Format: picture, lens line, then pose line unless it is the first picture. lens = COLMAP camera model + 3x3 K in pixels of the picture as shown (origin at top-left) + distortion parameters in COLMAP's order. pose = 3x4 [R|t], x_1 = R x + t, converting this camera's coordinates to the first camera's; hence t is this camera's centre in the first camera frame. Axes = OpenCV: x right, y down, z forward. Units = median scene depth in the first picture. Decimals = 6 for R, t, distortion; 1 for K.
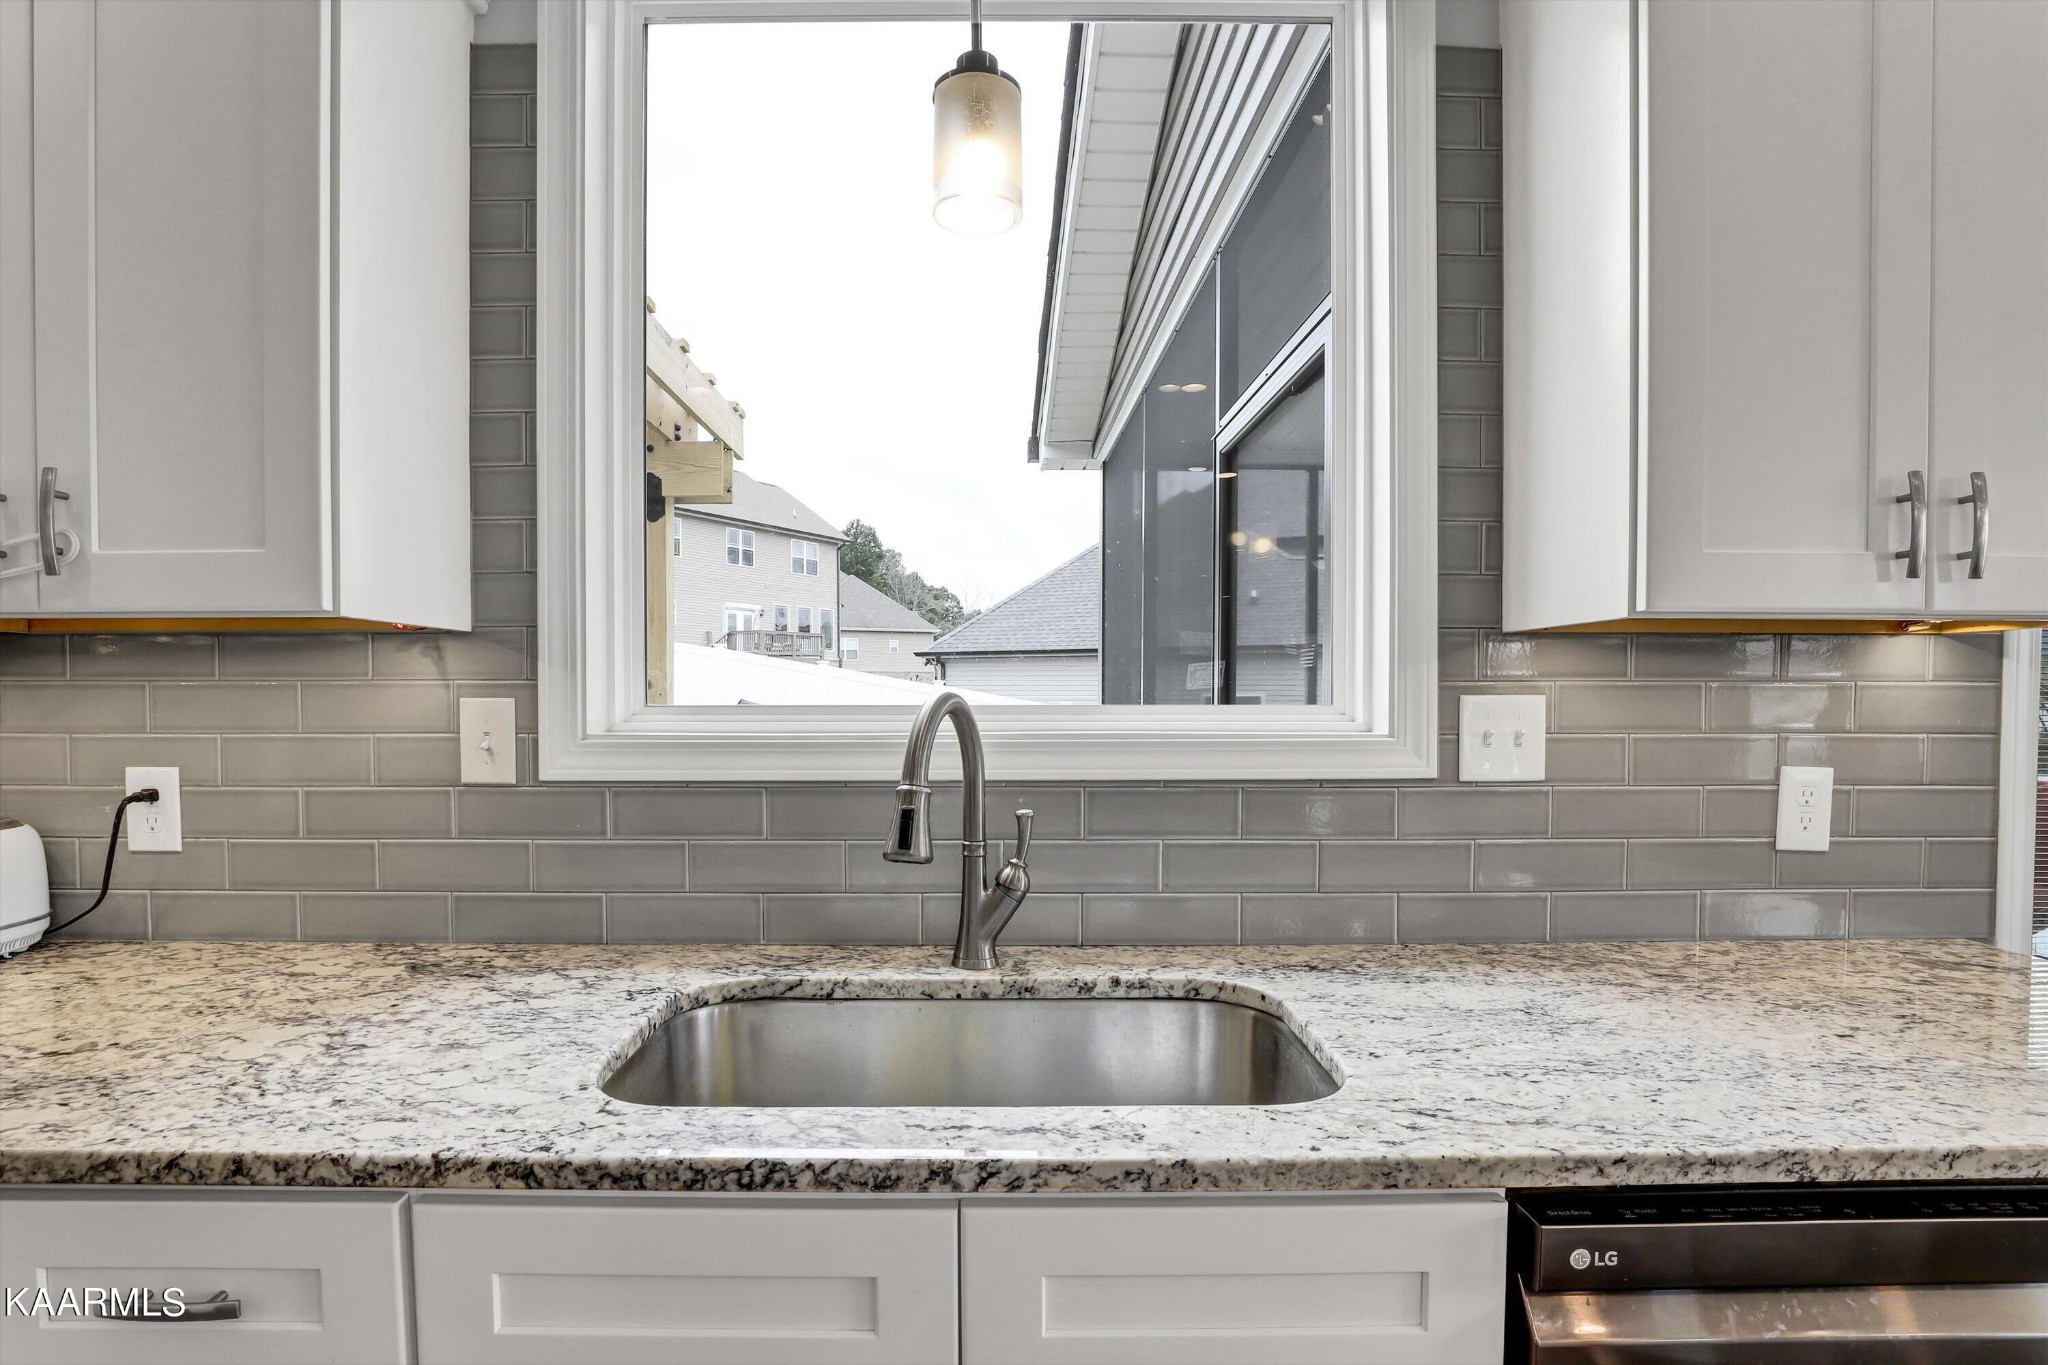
lens RADIAL K [[950.4, 0, 1021.4], [0, 950.4, 688.3], [0, 0, 1]] dist [-0.023293, 0.000839]
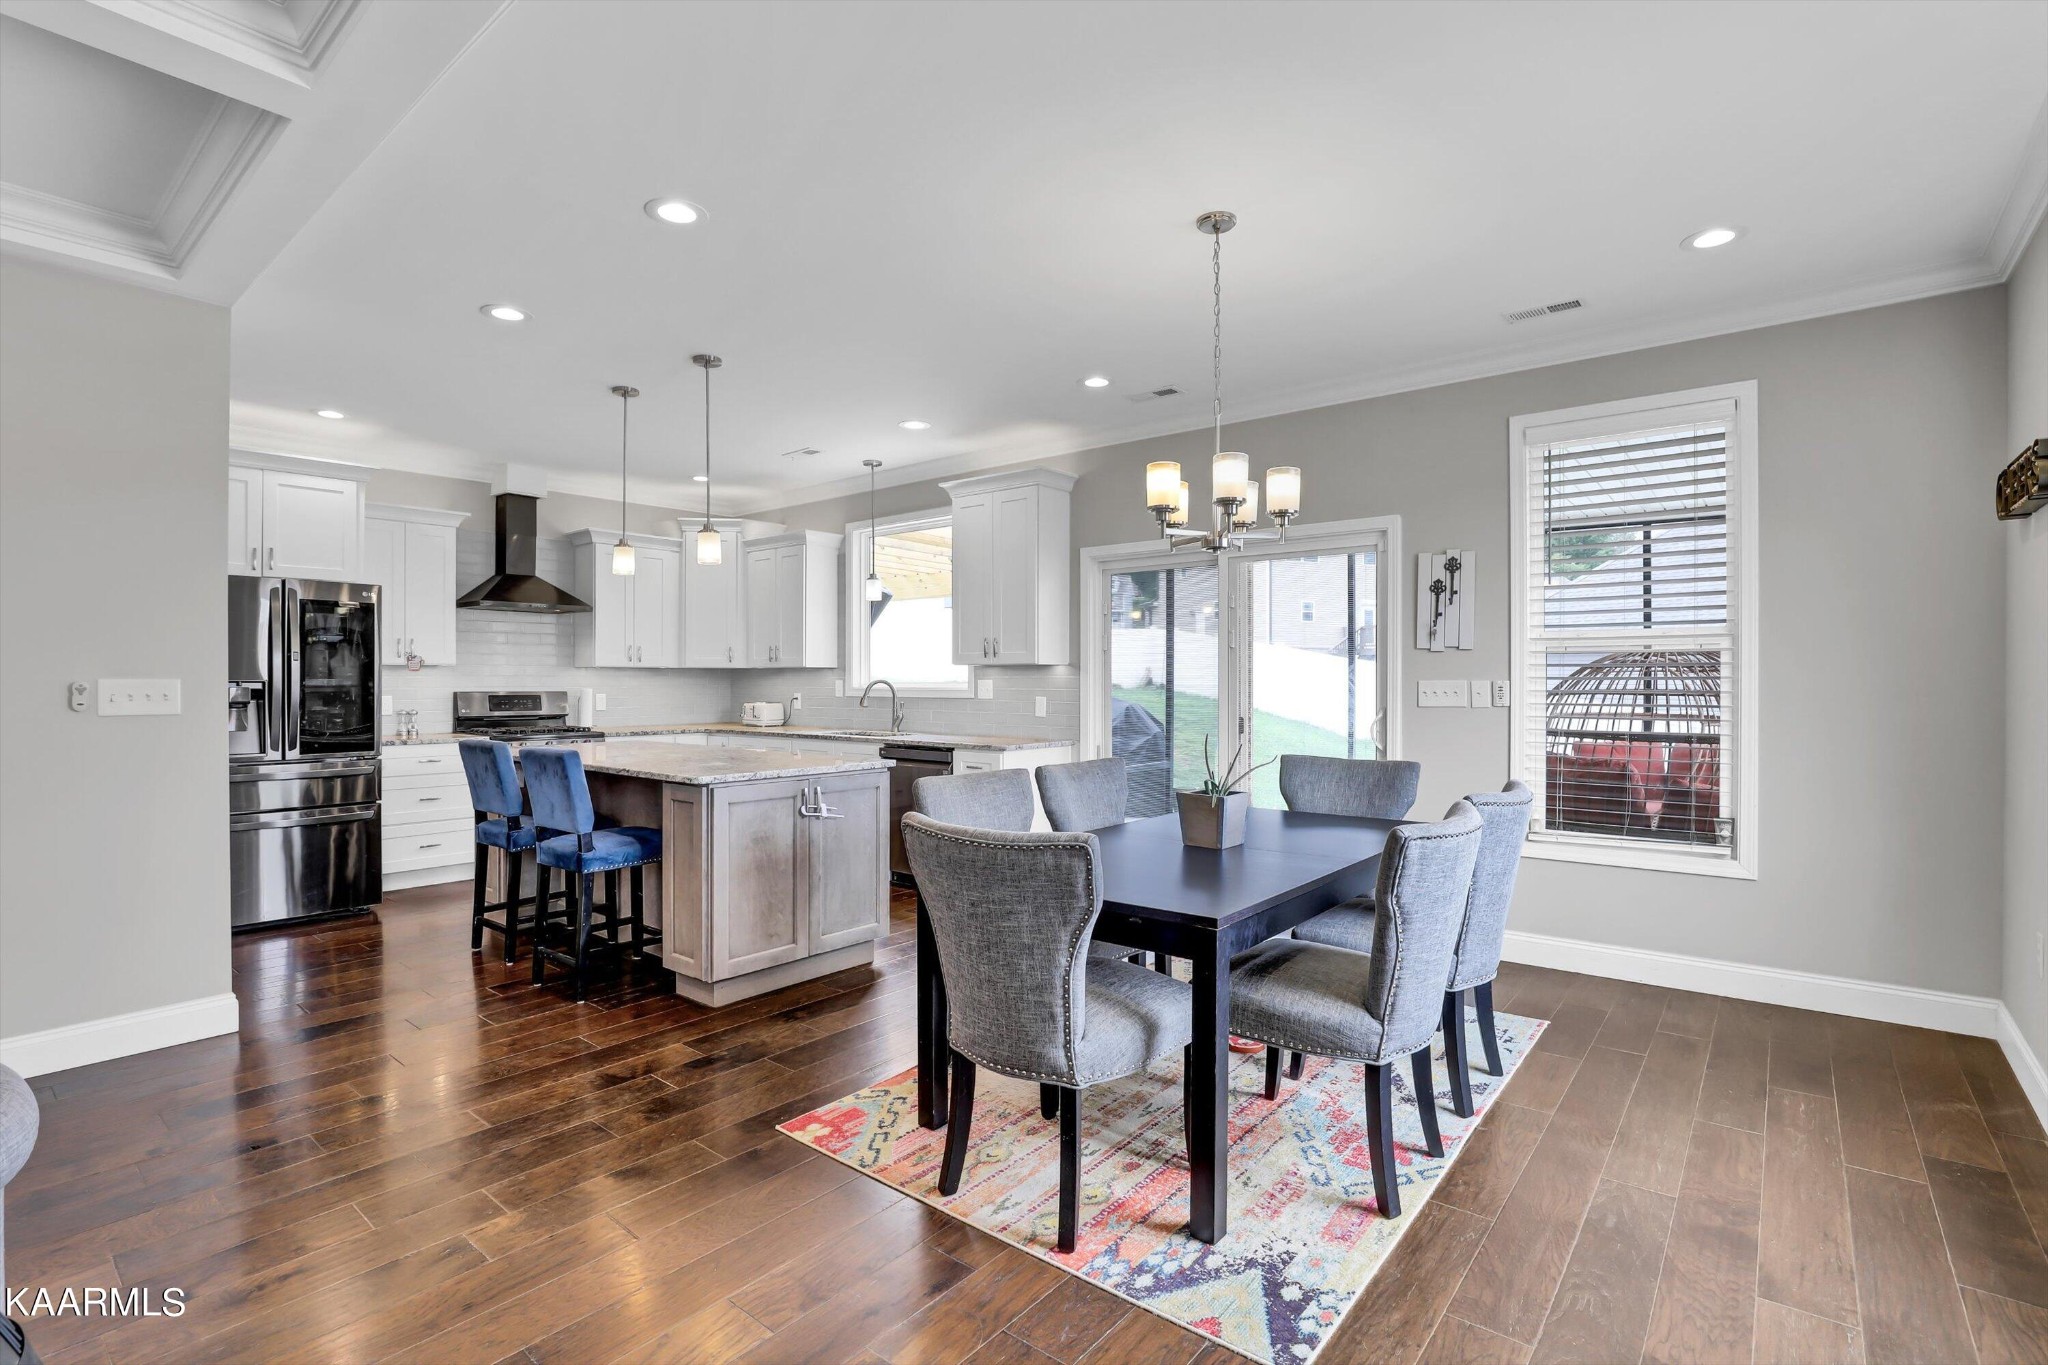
lens RADIAL K [[950.4, 0, 1019.5], [0, 950.4, 683.5], [0, 0, 1]] dist [-0.023293, 0.000839]
pose [[0.763748, -0.002631, -0.645509, 3.589509], [0.005444, 0.999982, 0.002366, 0.023419], [0.645492, -0.005321, 0.763749, -2.360195]]
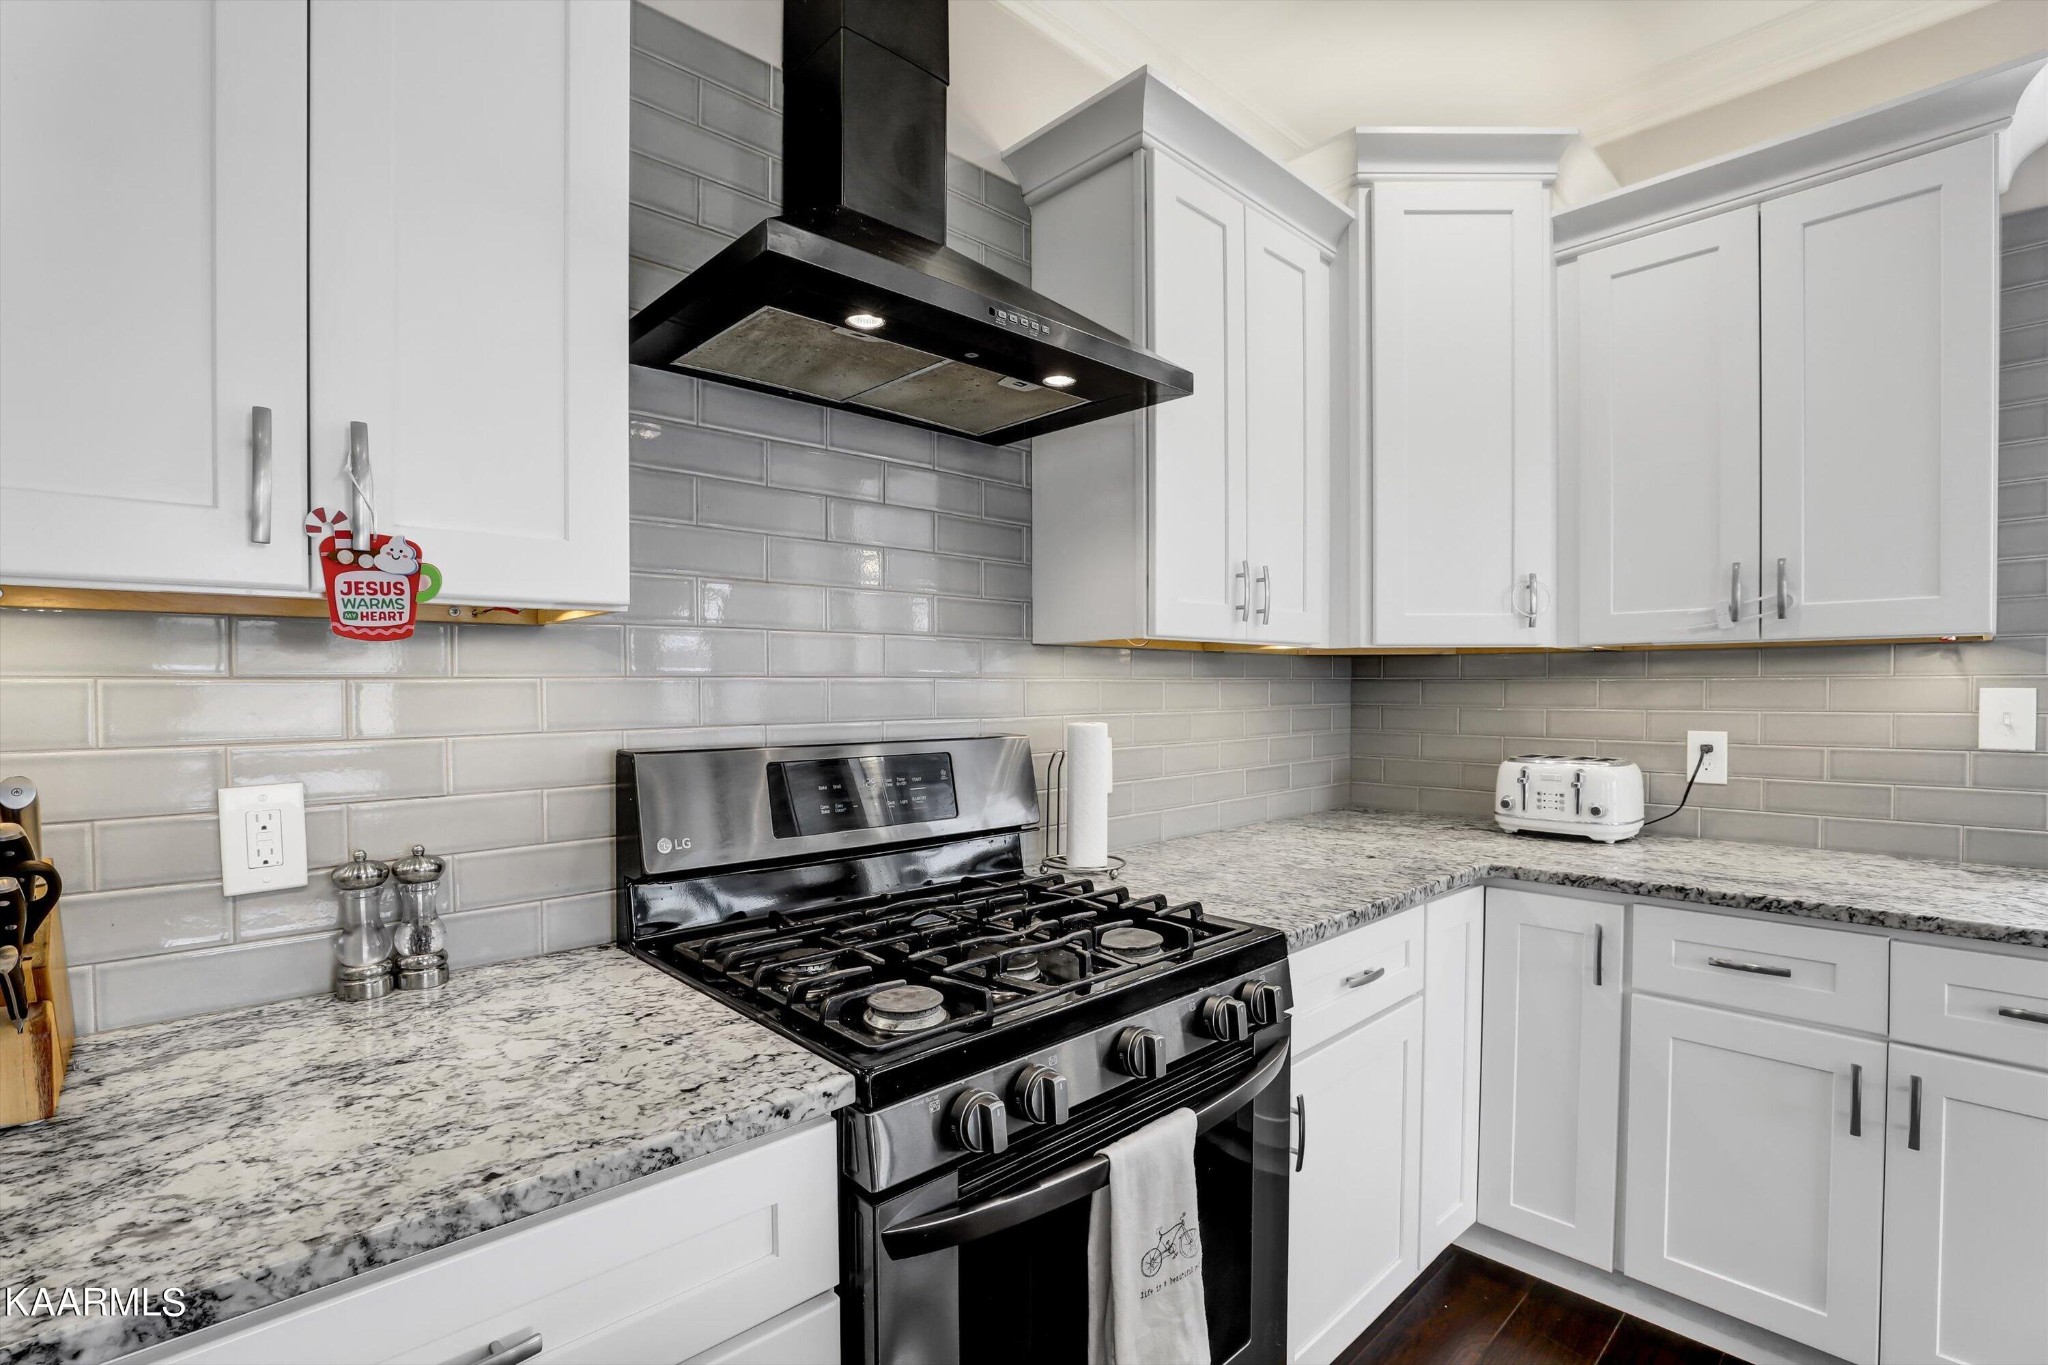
lens RADIAL K [[950.4, 0, 1036.8], [0, 950.4, 693.2], [0, 0, 1]] dist [-0.023293, 0.000839]
pose [[0.678071, 0.002045, -0.734994, -0.526971], [0.007422, 0.999926, 0.009629, -0.005471], [0.734959, -0.011984, 0.678005, -0.958090]]
